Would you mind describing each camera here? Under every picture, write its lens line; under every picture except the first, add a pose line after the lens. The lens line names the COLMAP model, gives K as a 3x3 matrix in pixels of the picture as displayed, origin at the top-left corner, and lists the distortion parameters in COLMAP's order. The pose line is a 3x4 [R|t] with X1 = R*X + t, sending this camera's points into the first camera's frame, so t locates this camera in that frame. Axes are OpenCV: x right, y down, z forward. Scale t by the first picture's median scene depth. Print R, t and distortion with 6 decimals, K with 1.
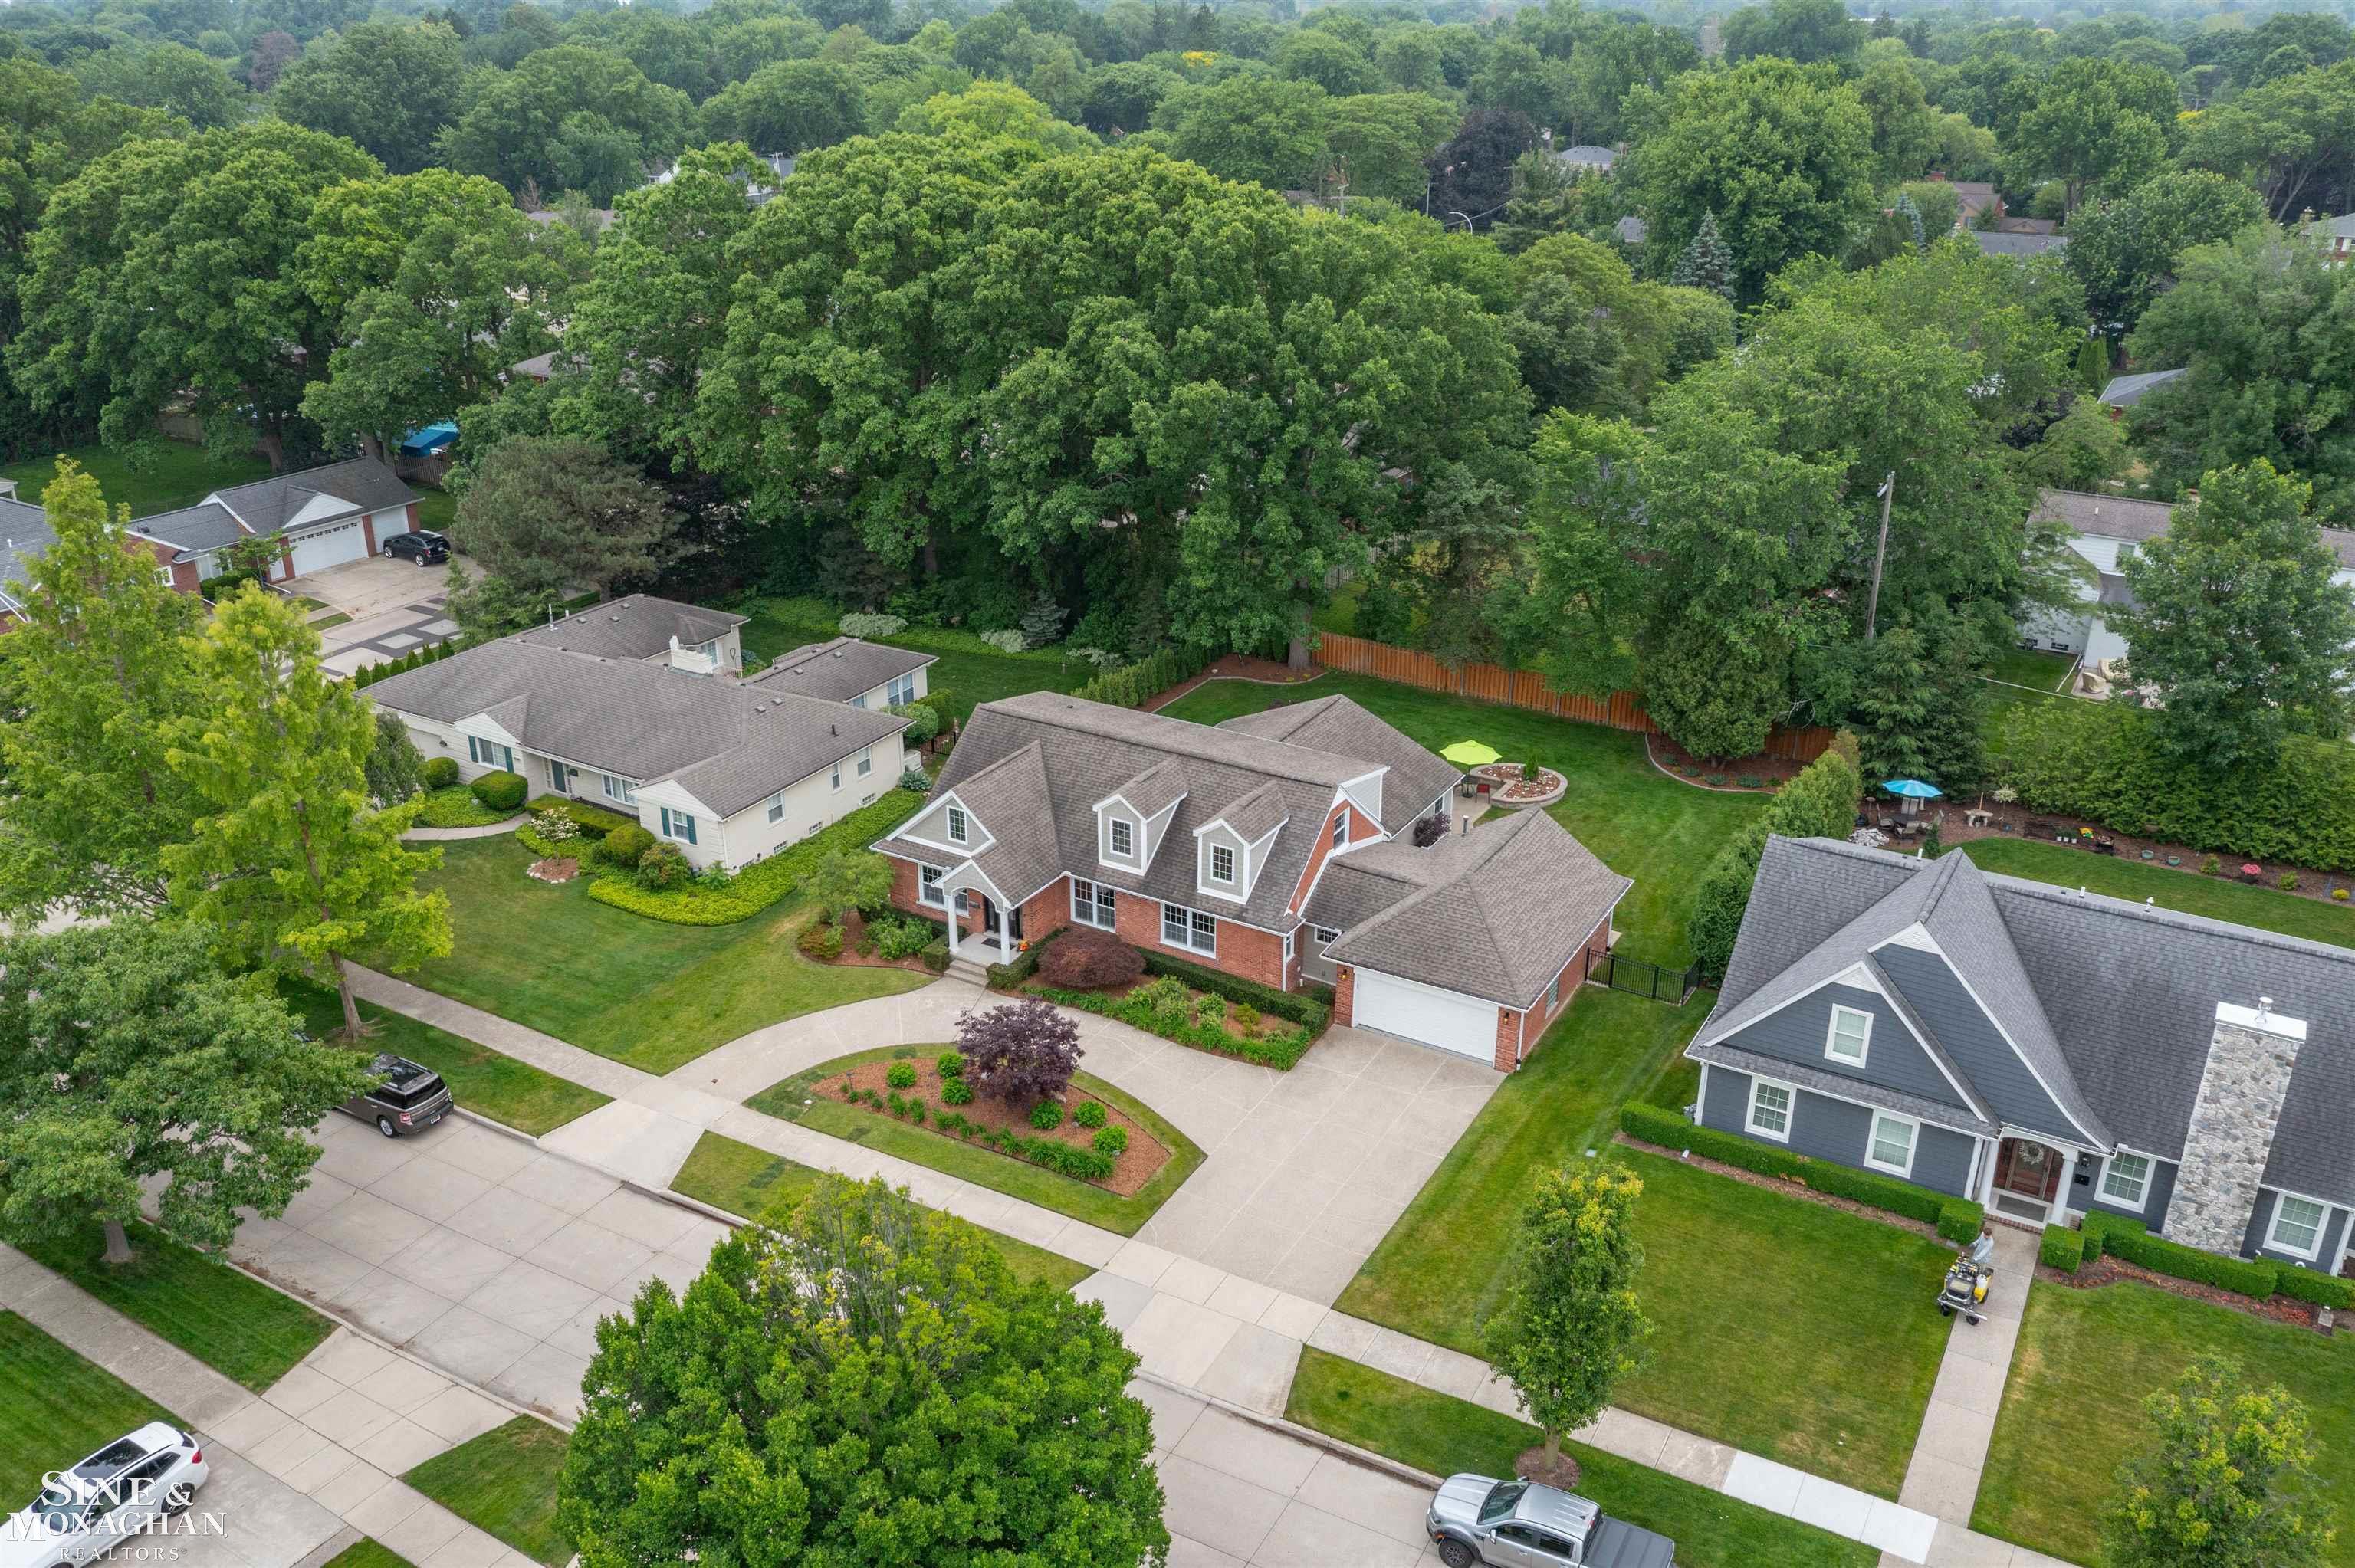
lens RADIAL K [[1835.8, 0, 1191.1], [0, 1835.8, 786.5], [0, 0, 1]] dist [-0.023209, -0.000163]
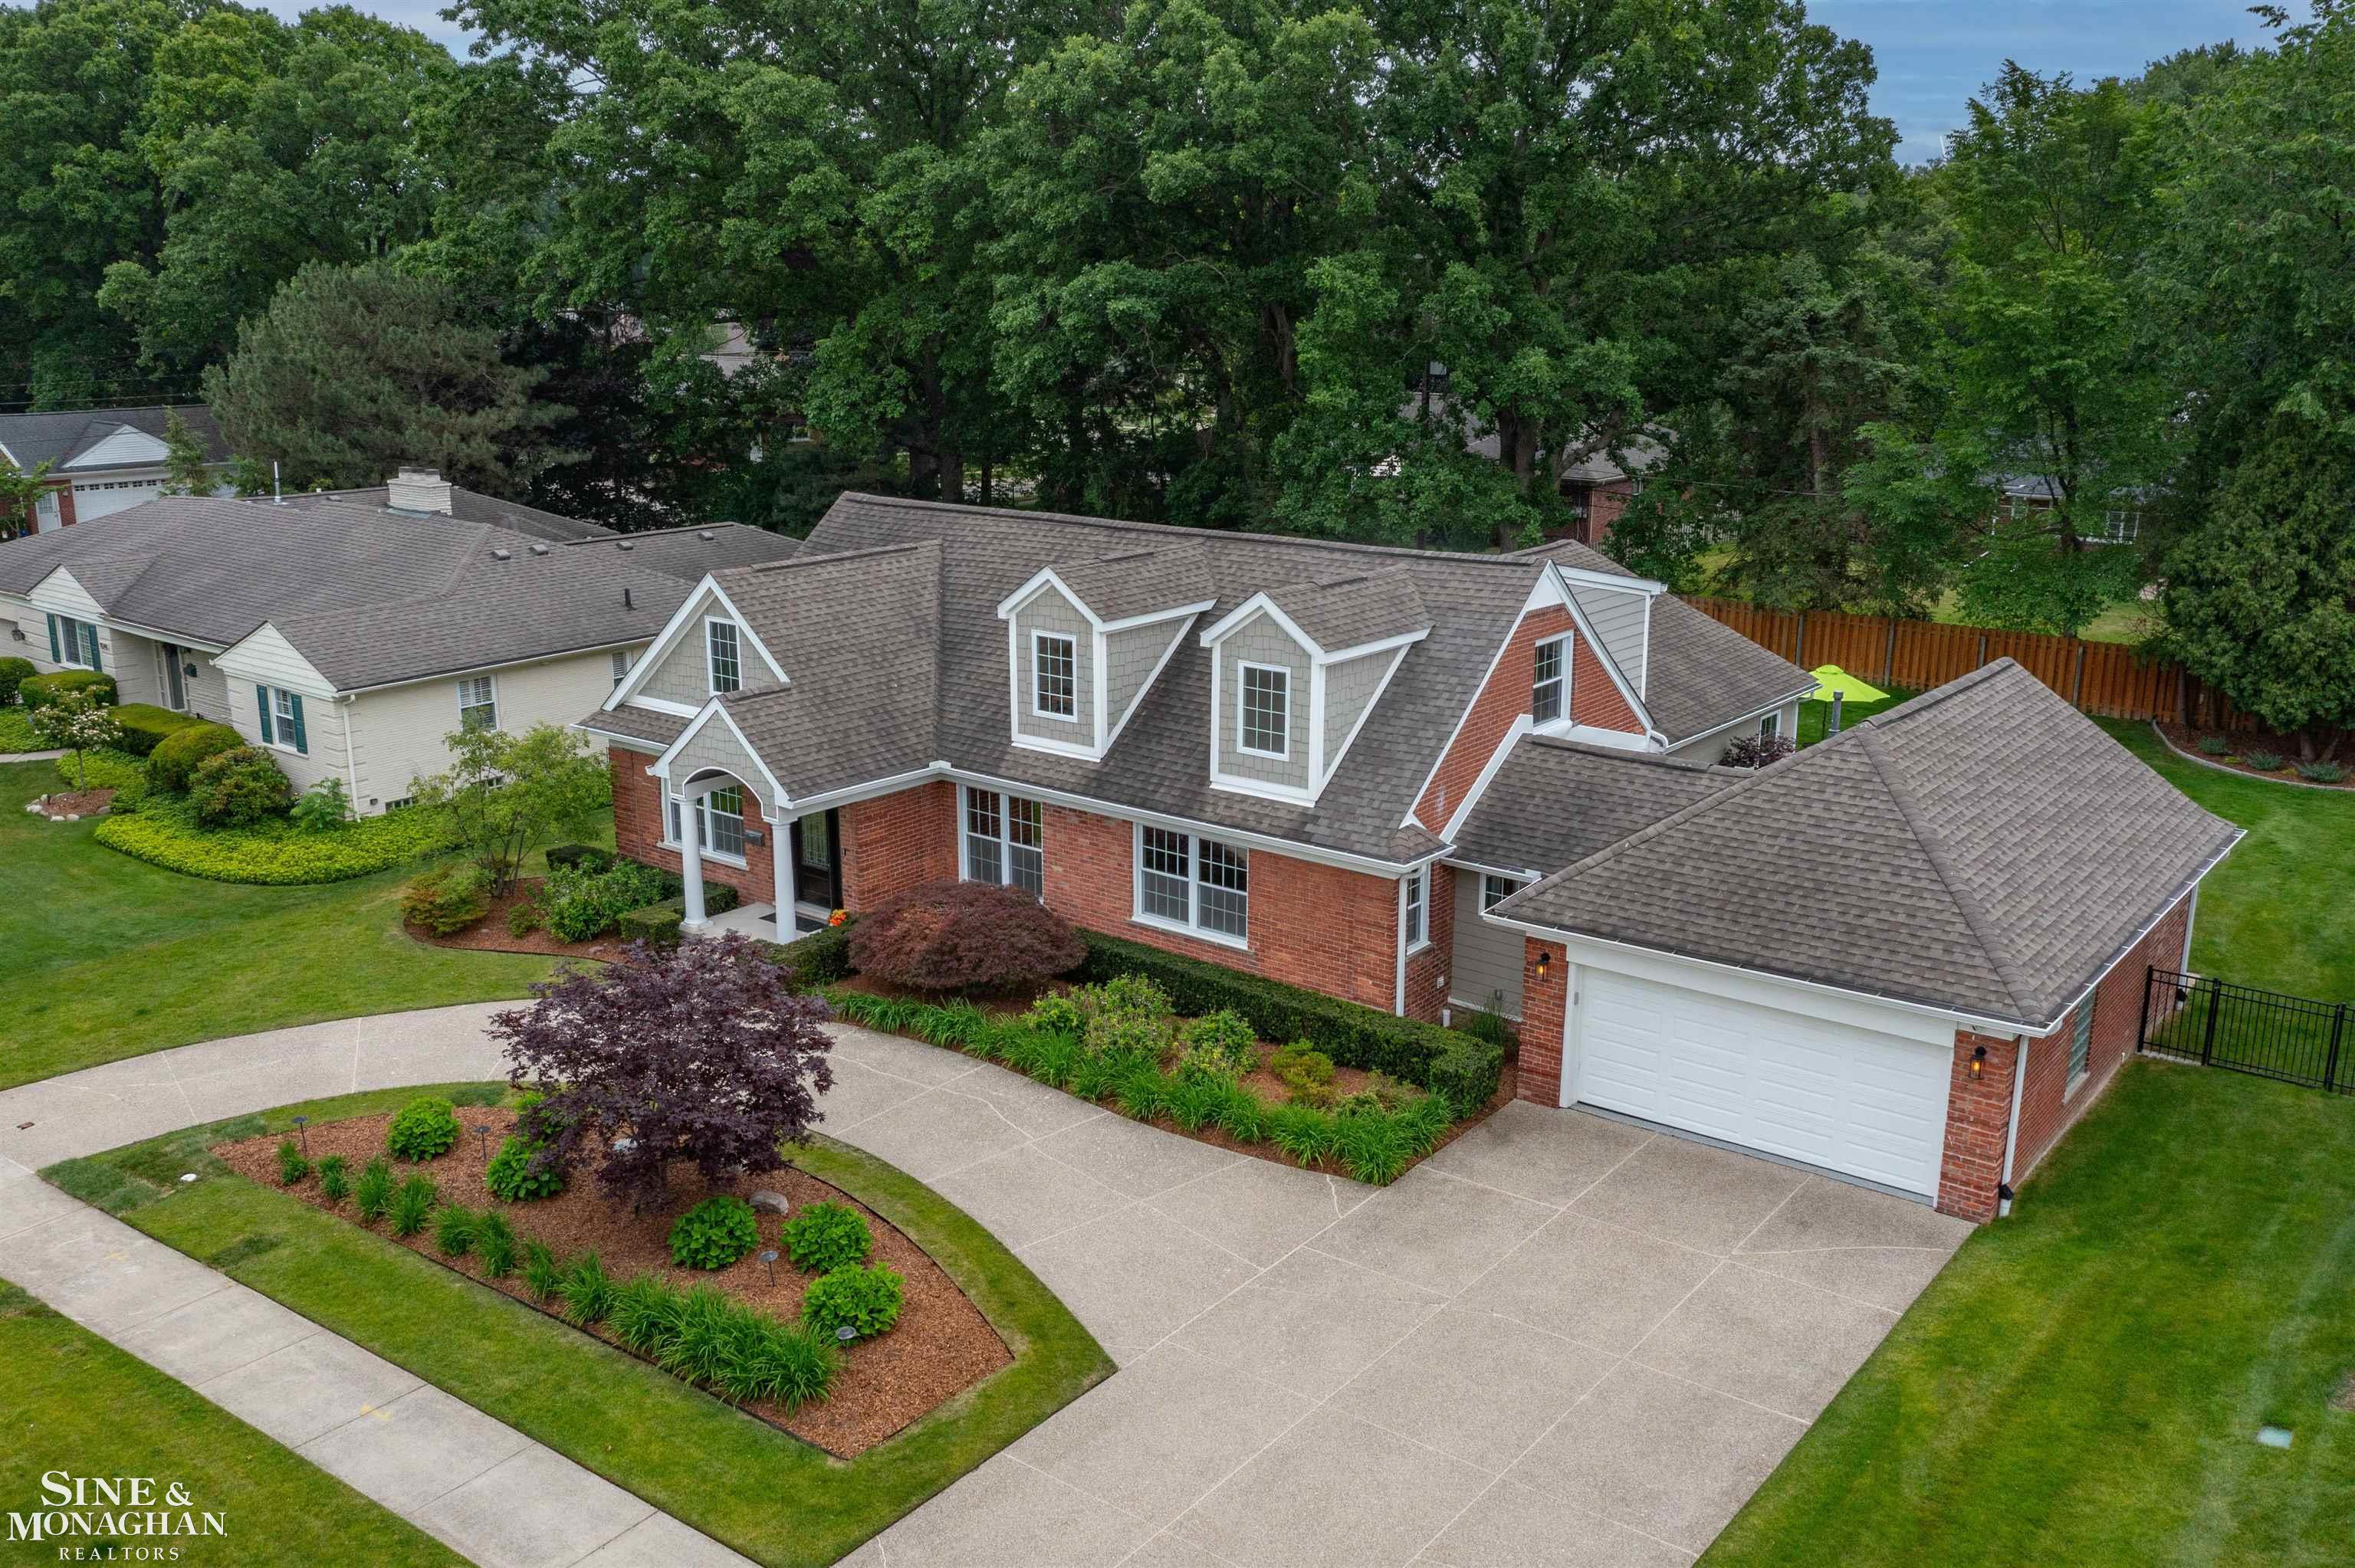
lens RADIAL K [[2032.1, 0, 1177.2], [0, 2032.1, 788.2], [0, 0, 1]] dist [-0.033906, 0.016135]
pose [[0.990585, 0.033923, -0.132628, 0.059570], [-0.054676, 0.986224, -0.156117, 0.132874], [0.125505, 0.161899, 0.978794, 0.528539]]
